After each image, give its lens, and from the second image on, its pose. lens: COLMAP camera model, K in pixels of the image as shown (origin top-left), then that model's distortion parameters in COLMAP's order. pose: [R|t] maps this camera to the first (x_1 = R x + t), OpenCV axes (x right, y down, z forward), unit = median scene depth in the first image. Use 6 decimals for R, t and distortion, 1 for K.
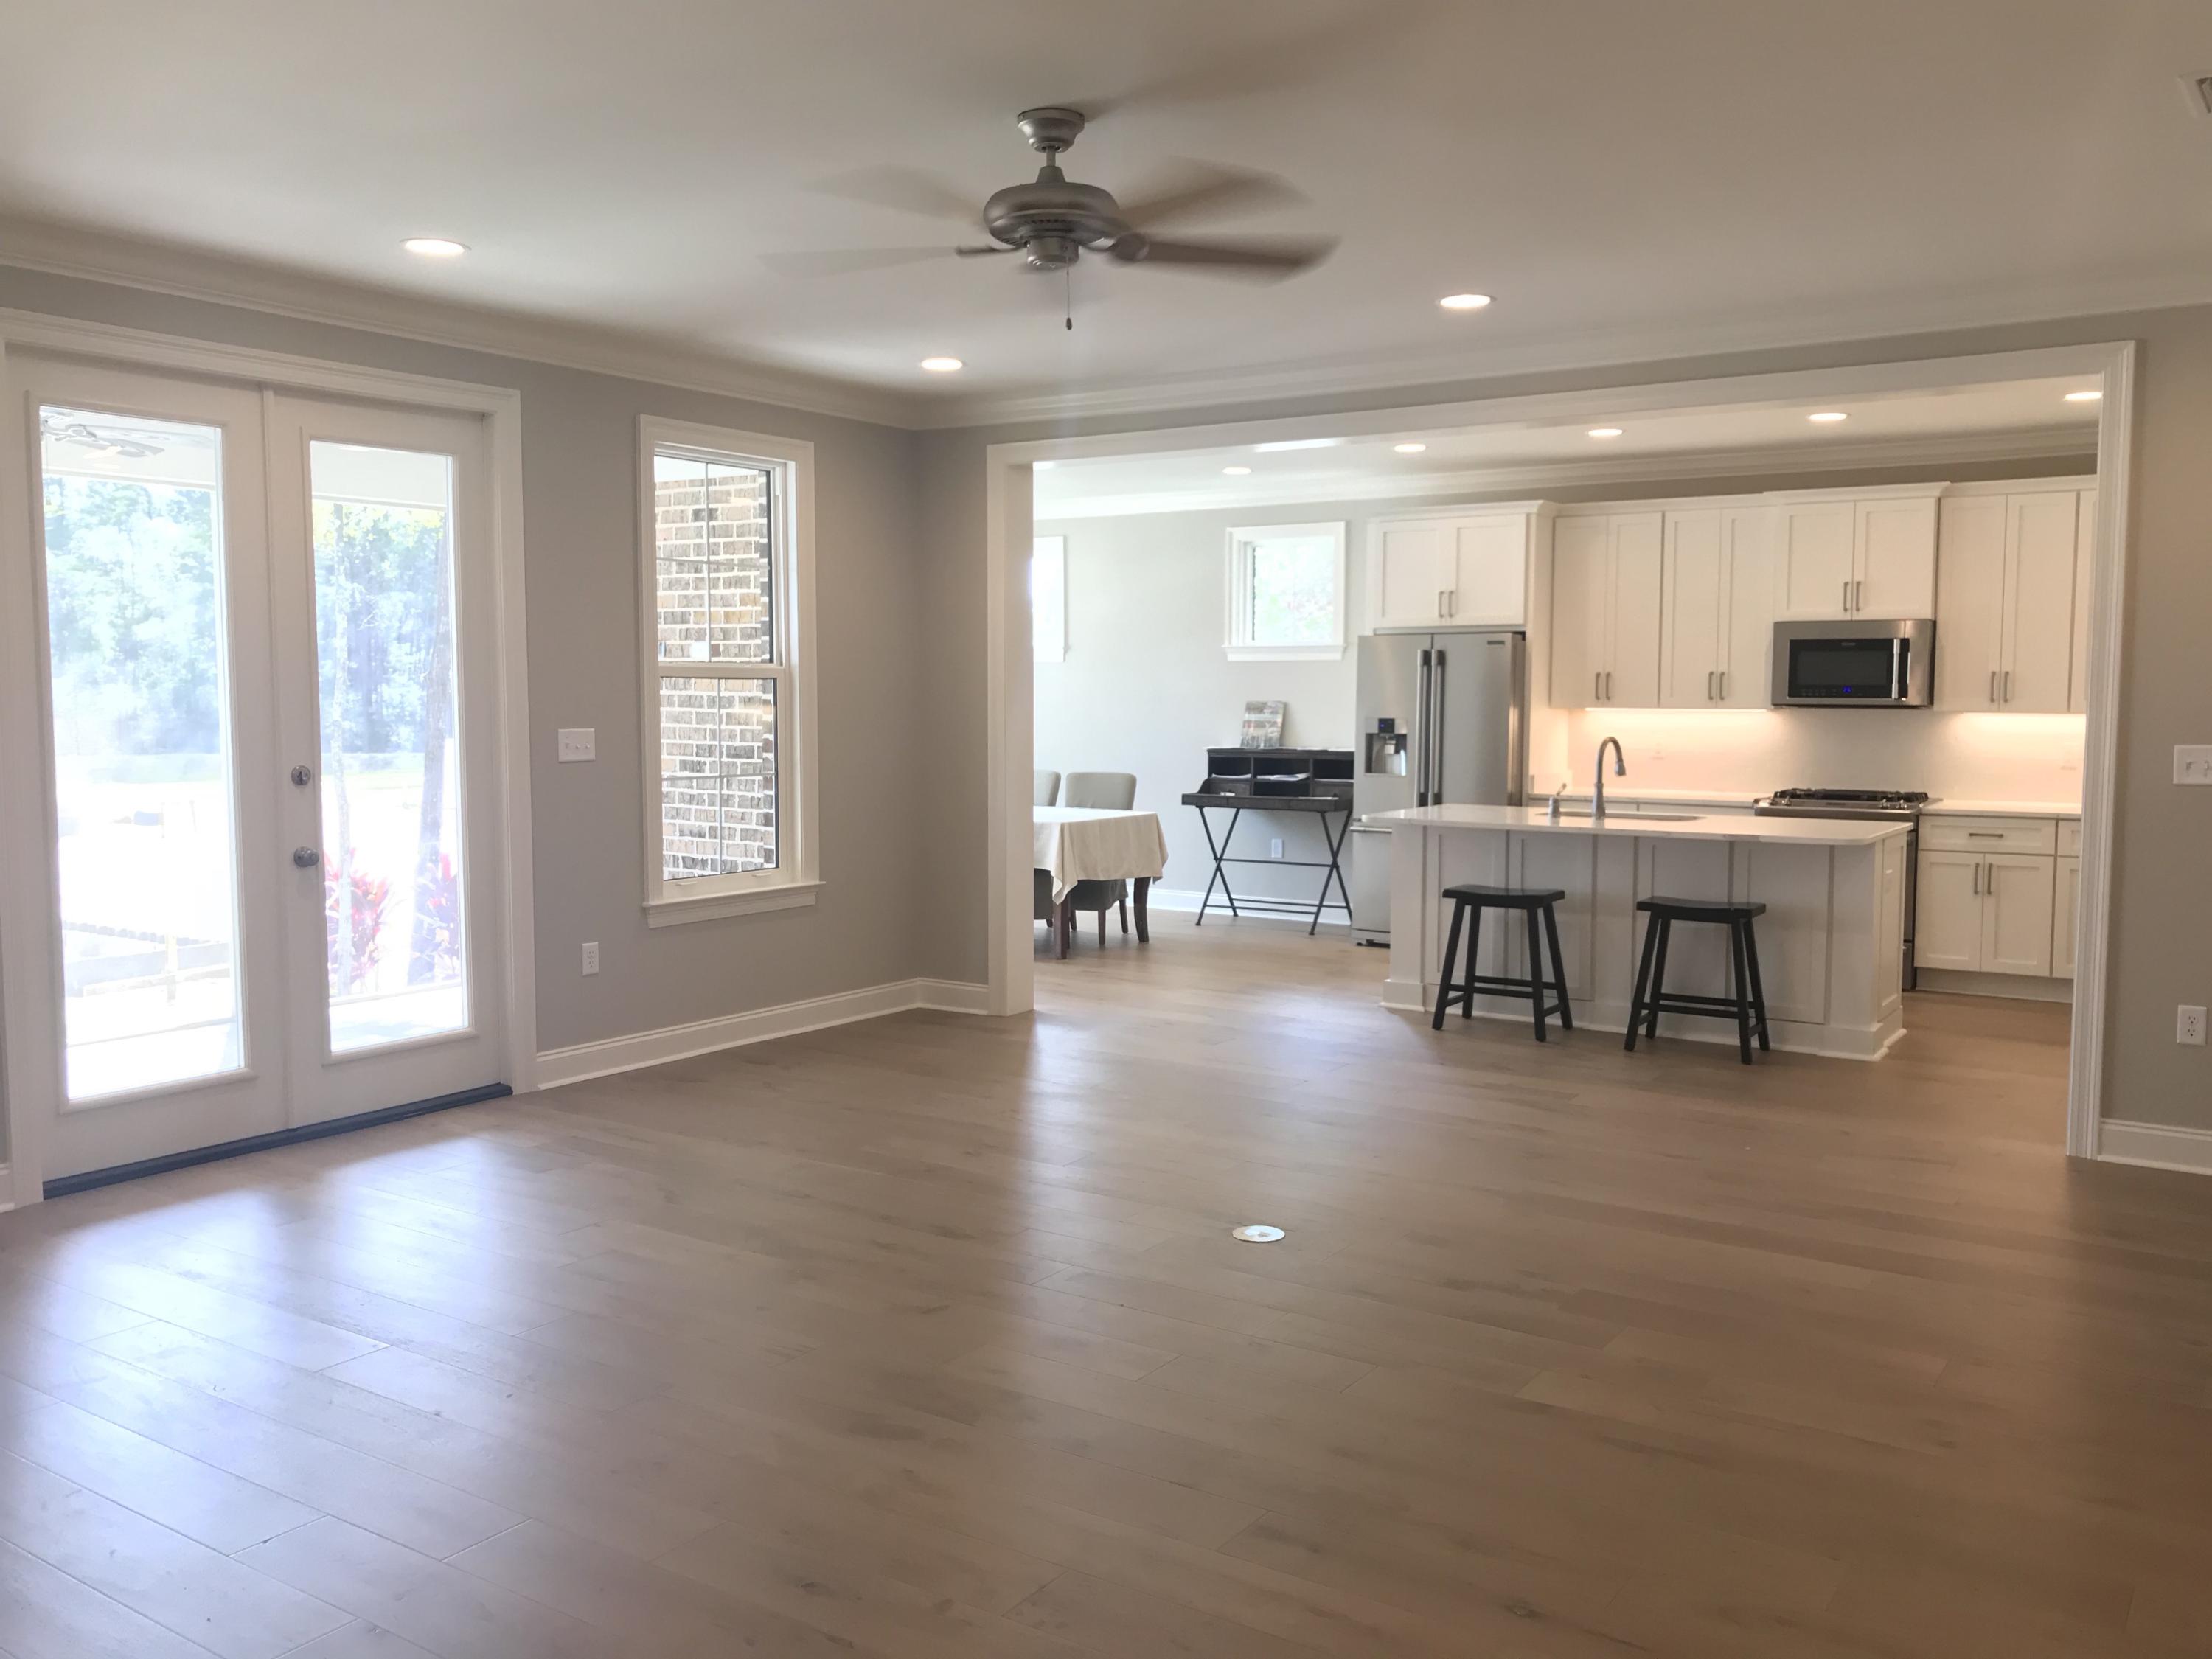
lens RADIAL K [[1818.2, 0, 1102.9], [0, 1818.2, 840.9], [0, 0, 1]] dist [0.060983, -0.140738]
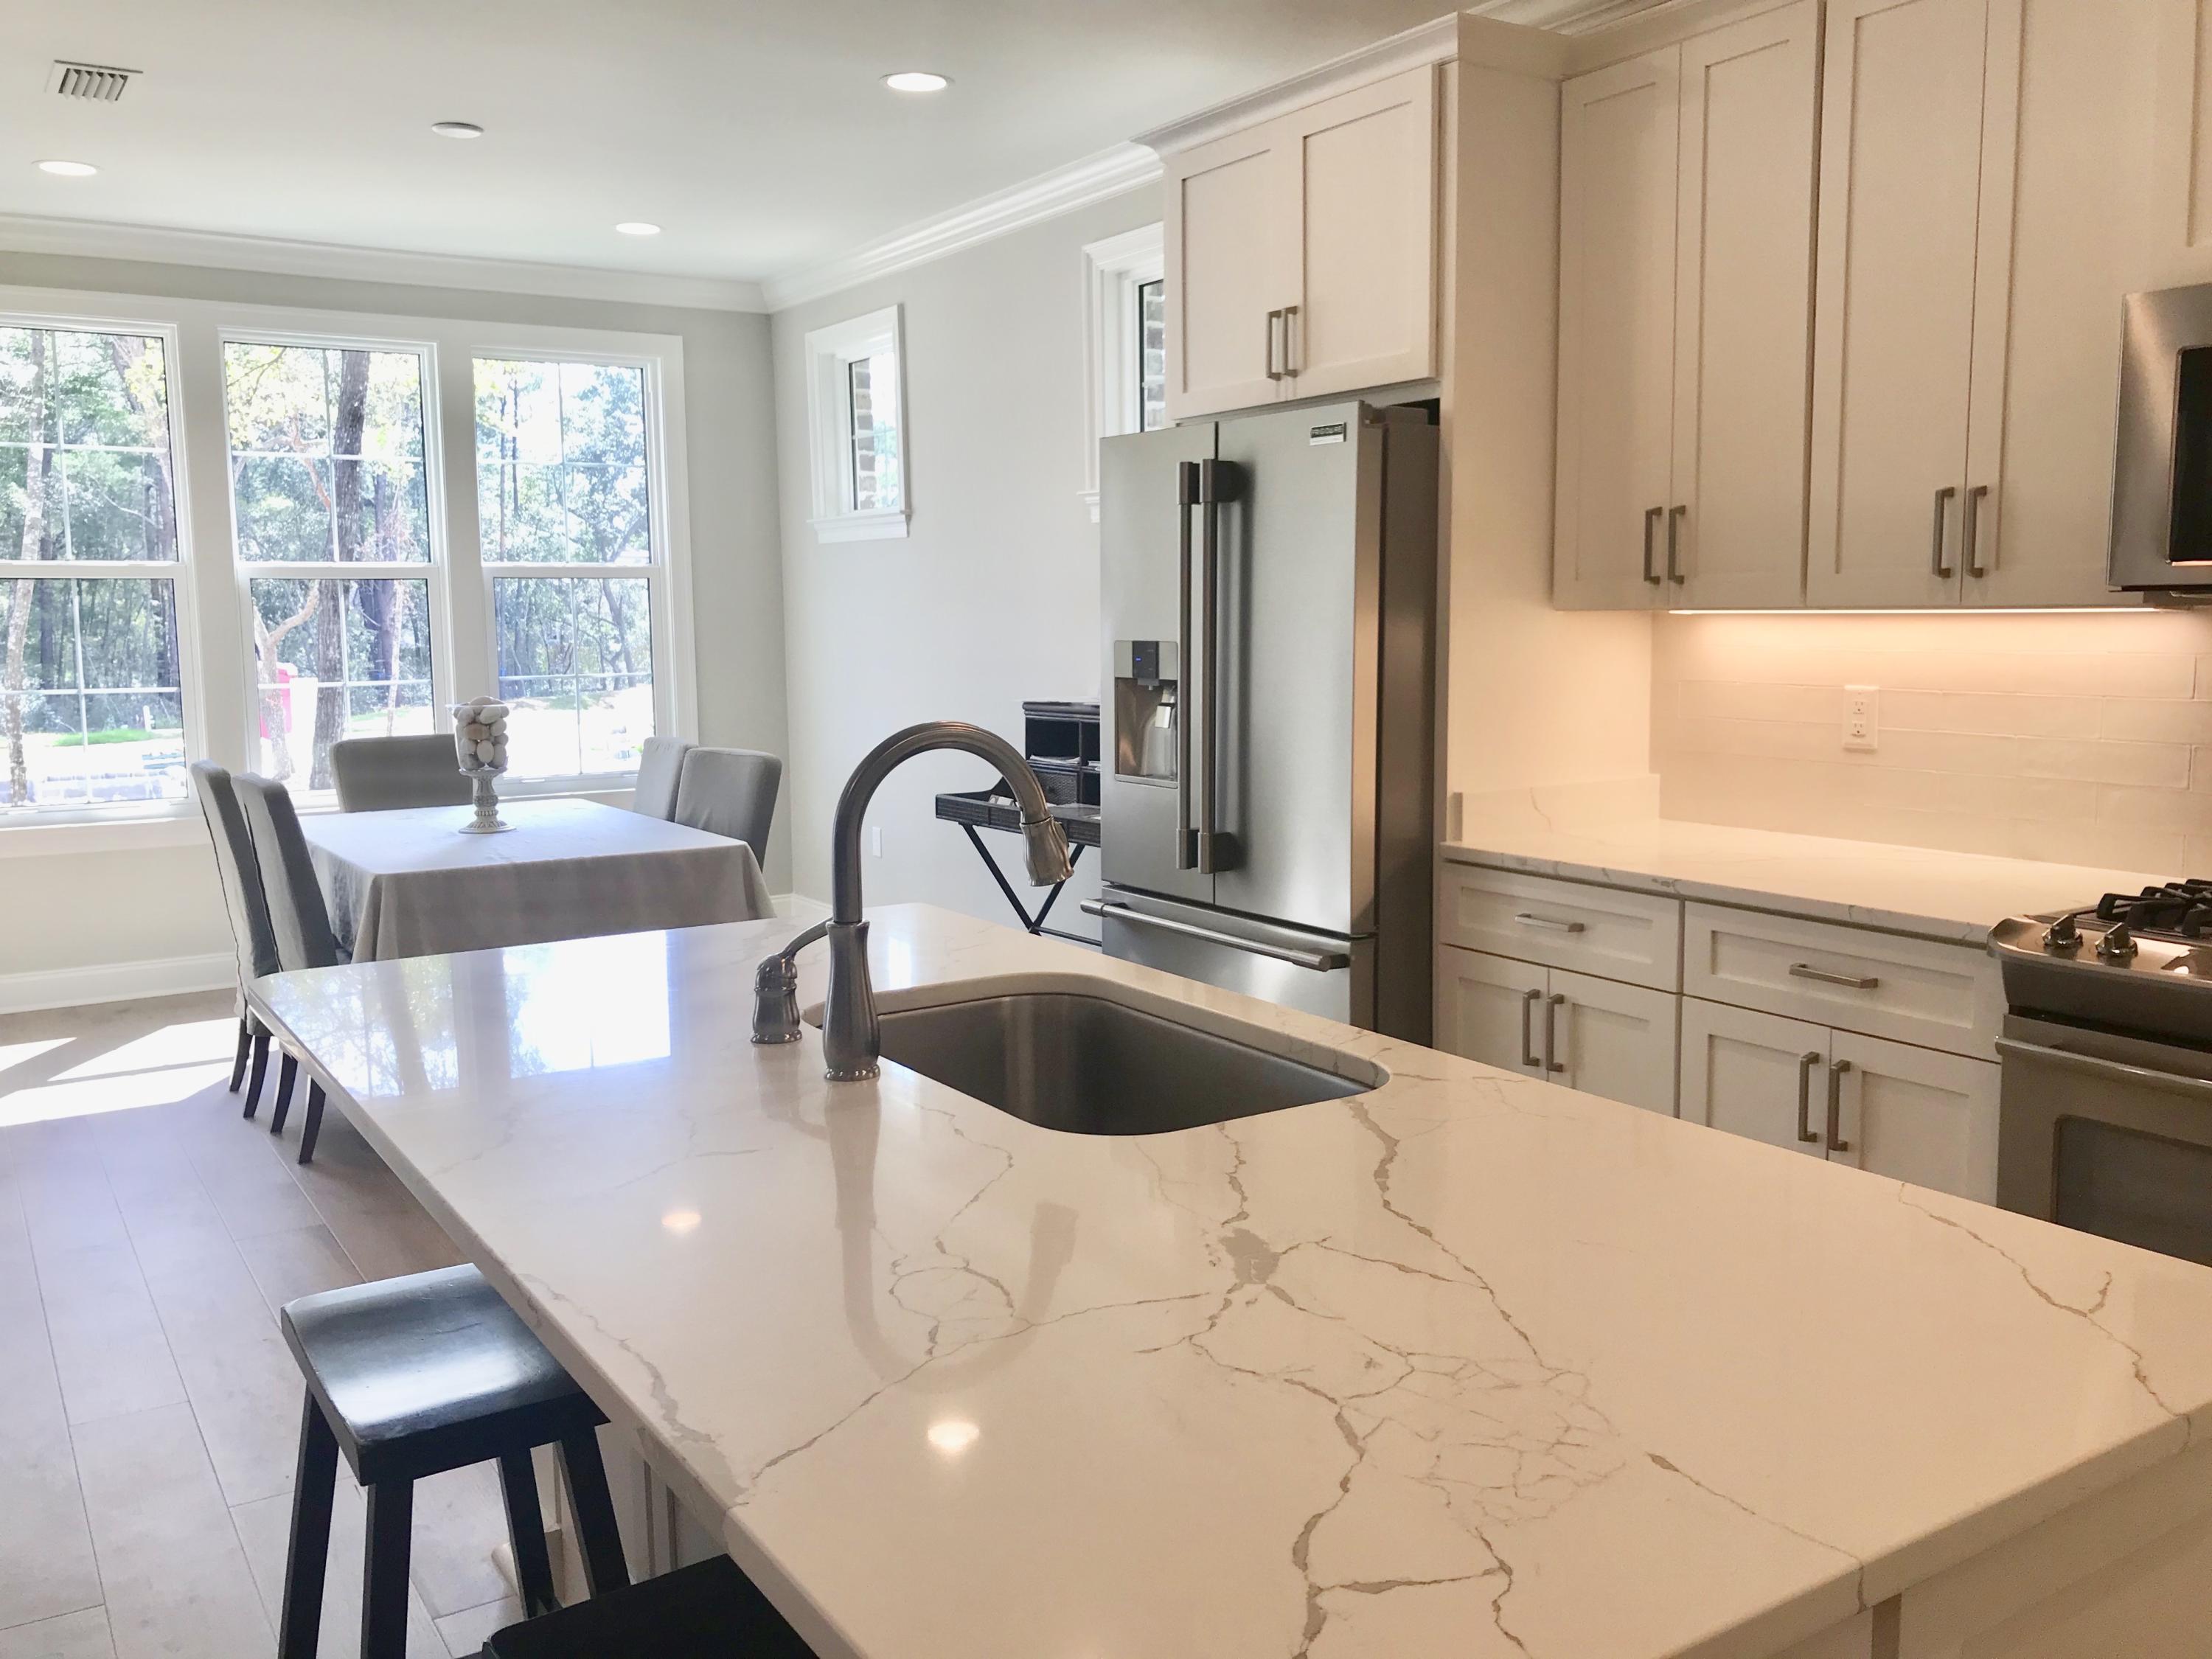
lens RADIAL K [[1818.0, 0, 1144.3], [0, 1818.0, 840.3], [0, 0, 1]] dist [0.070126, -0.133732]
pose [[0.927875, 0.036156, -0.371135, 0.316277], [-0.019378, 0.998619, 0.048840, -0.044032], [0.372389, -0.038126, 0.927293, 0.641283]]
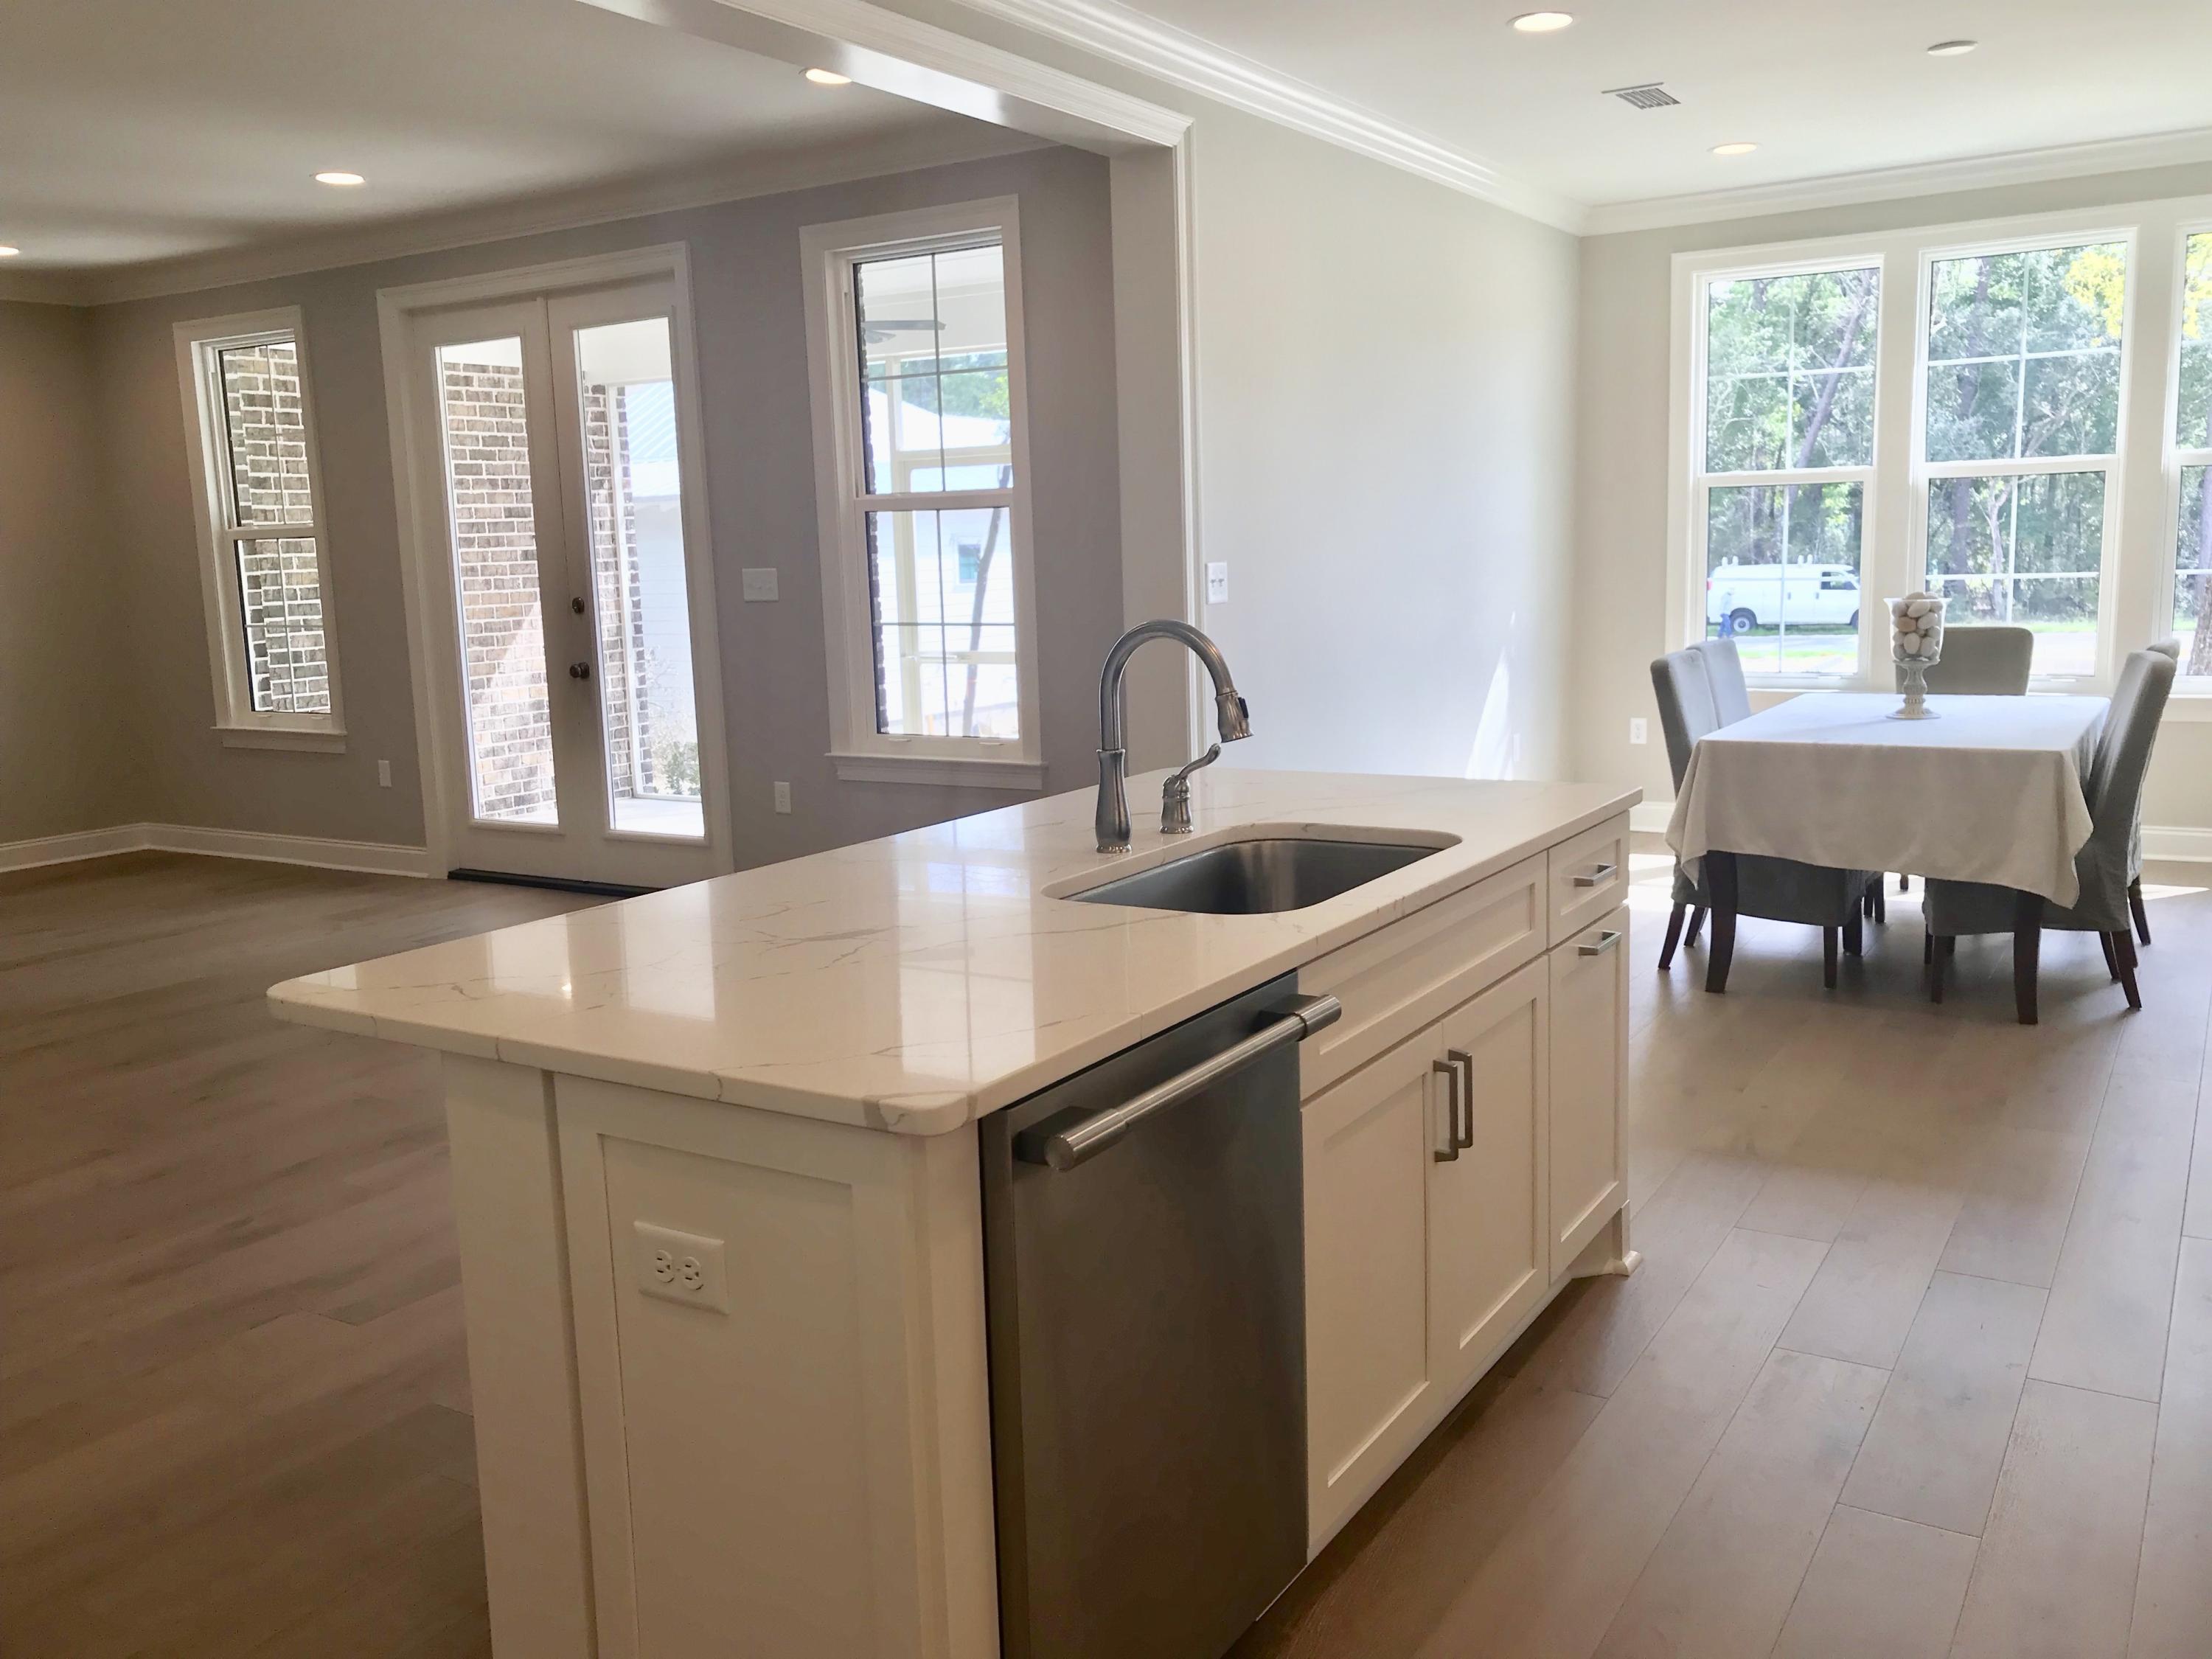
lens RADIAL K [[1818.0, 0, 1144.3], [0, 1818.0, 840.3], [0, 0, 1]] dist [0.070126, -0.133732]
pose [[0.030415, 0.159018, -0.986807, 0.500017], [-0.052496, 0.986155, 0.157295, -0.056485], [0.998158, 0.047020, 0.038342, 0.802096]]
